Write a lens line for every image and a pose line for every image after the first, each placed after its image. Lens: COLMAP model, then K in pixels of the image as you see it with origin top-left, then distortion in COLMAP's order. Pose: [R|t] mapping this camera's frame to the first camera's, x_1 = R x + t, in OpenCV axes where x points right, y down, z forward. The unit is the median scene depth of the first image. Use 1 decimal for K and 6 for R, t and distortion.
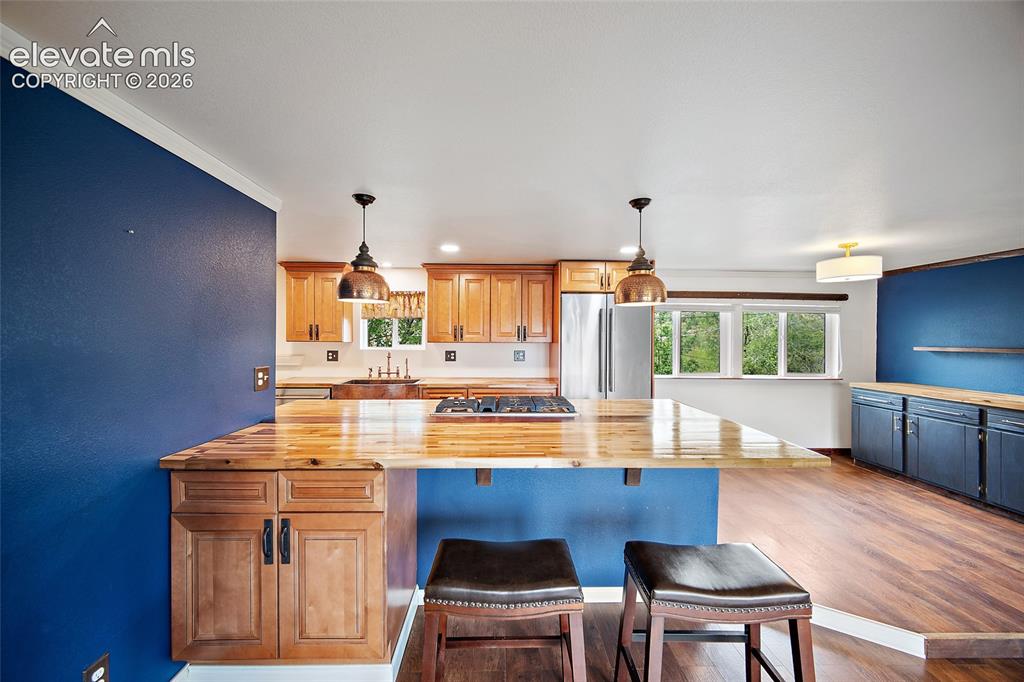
lens RADIAL K [[403.5, 0, 507.3], [0, 403.5, 341.9], [0, 0, 1]] dist [-0.002435, 0.001196]
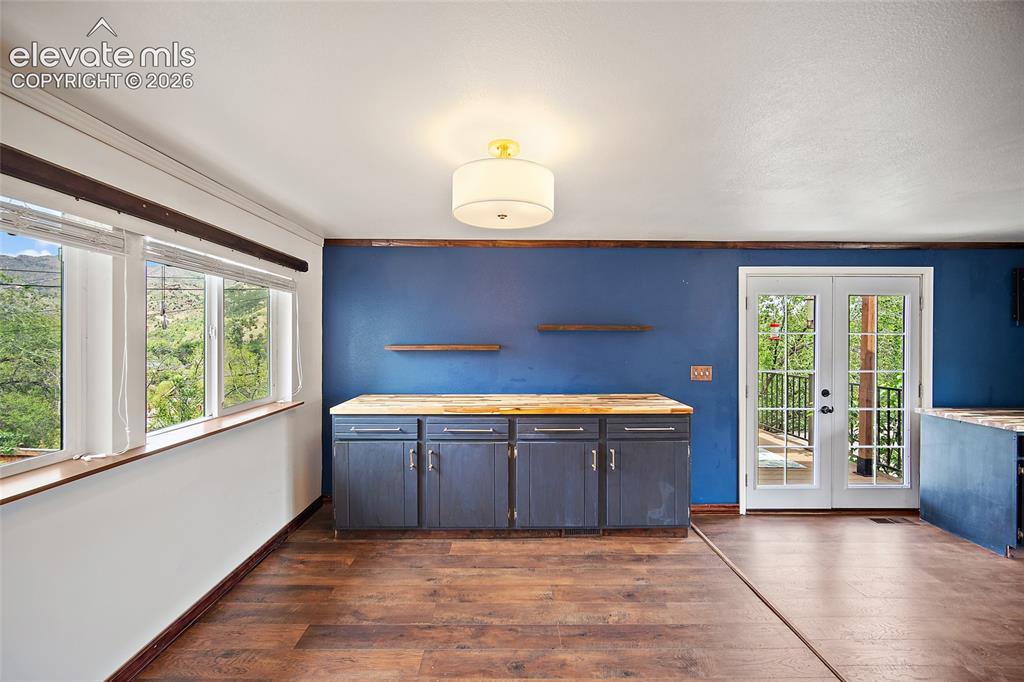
lens RADIAL K [[403.5, 0, 509.2], [0, 403.5, 336.8], [0, 0, 1]] dist [-0.002435, 0.001196]
pose [[0.021312, -0.010086, 0.999722, 0.261629], [0.008242, 0.999917, 0.009912, -0.009518], [-0.999739, 0.008028, 0.021393, 0.741250]]
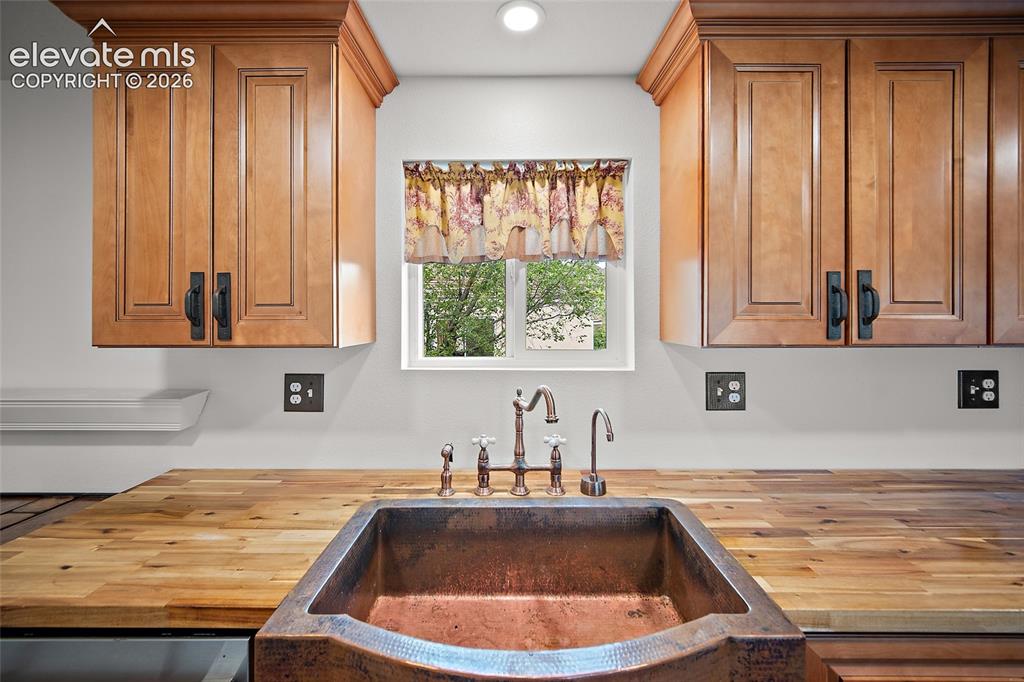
lens RADIAL K [[403.5, 0, 502.8], [0, 403.5, 316.7], [0, 0, 1]] dist [-0.002435, 0.001196]
pose [[0.999242, -0.007950, -0.038107, -0.304322], [0.007188, 0.999773, -0.020071, -0.012432], [0.038258, 0.019782, 0.999072, 0.775961]]
